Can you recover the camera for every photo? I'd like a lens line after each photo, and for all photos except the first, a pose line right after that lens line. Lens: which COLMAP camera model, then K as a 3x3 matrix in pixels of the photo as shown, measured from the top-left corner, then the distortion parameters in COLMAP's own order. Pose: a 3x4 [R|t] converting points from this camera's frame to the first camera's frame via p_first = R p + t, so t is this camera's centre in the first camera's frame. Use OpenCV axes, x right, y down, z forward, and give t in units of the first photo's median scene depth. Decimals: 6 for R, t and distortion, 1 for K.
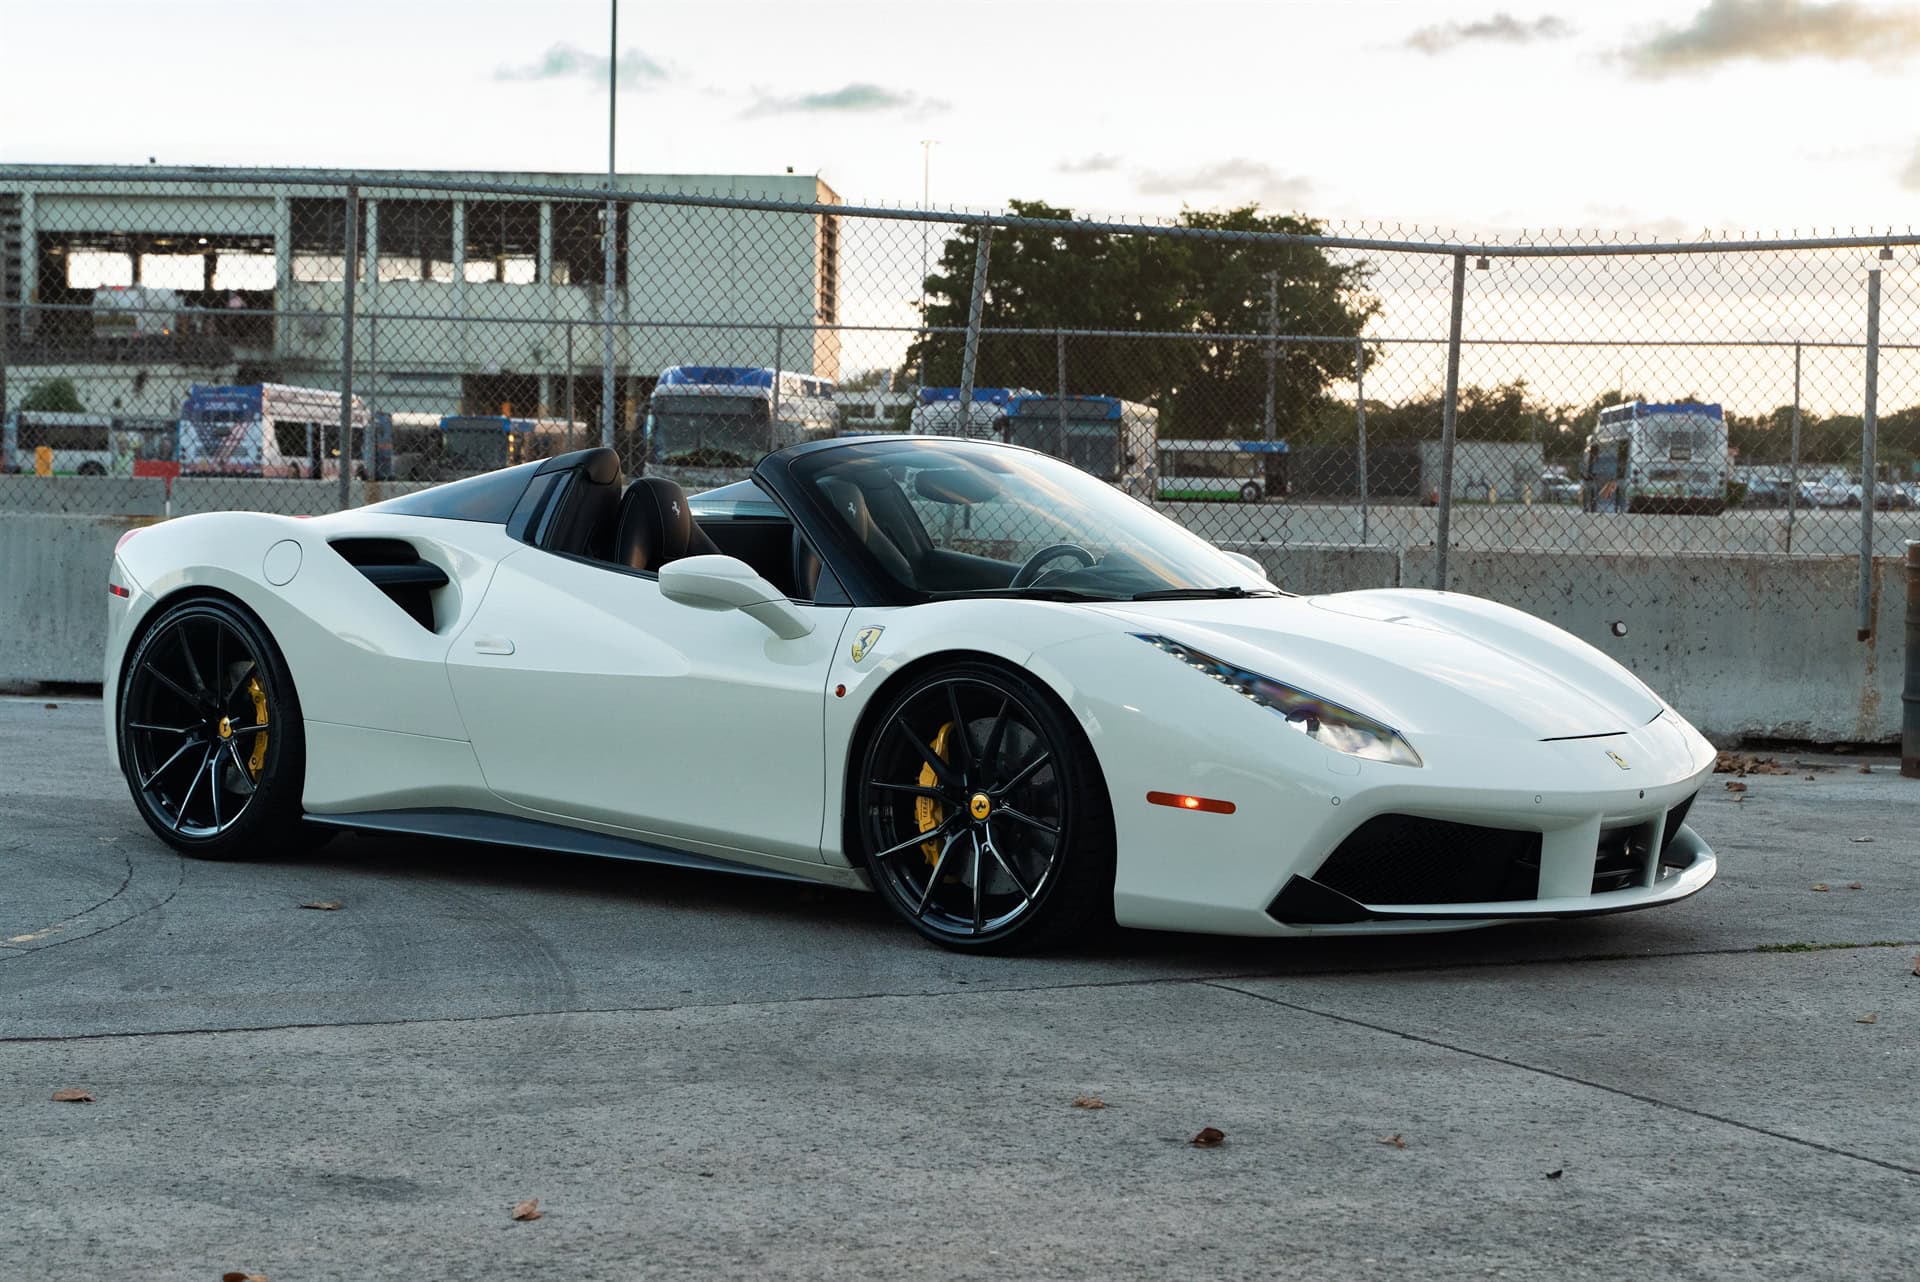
lens RADIAL K [[3998.5, 0, 954.3], [0, 3998.5, 706.0], [0, 0, 1]] dist [0.023763, 0.142740]
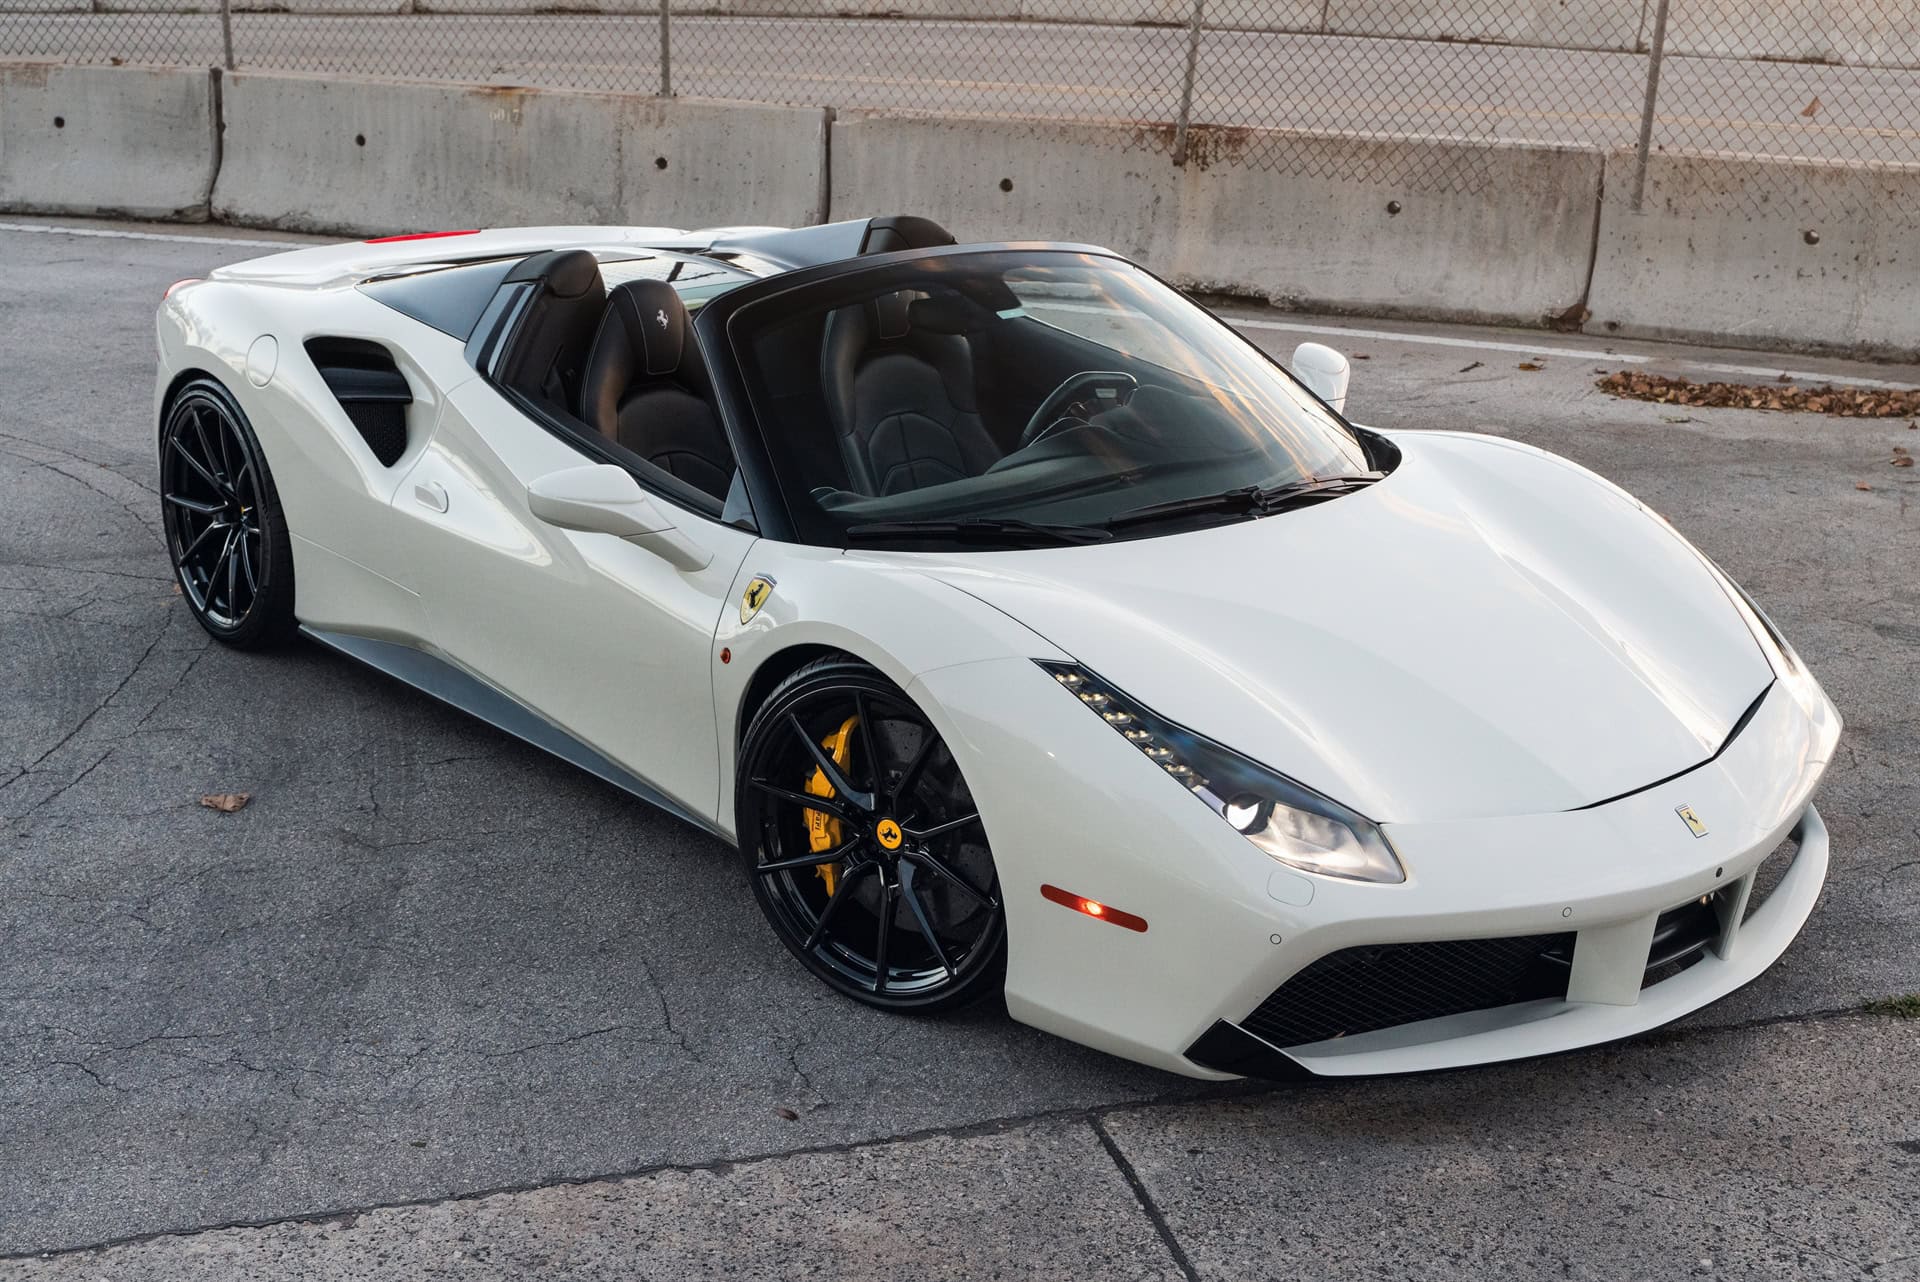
lens RADIAL K [[2527.3, 0, 999.1], [0, 2527.3, 640.1], [0, 0, 1]] dist [0.004734, -0.038888]
pose [[0.986759, 0.041133, -0.156891, 0.095313], [-0.000800, 0.968530, 0.248894, -0.119658], [0.162192, -0.245473, 0.955739, 0.456770]]
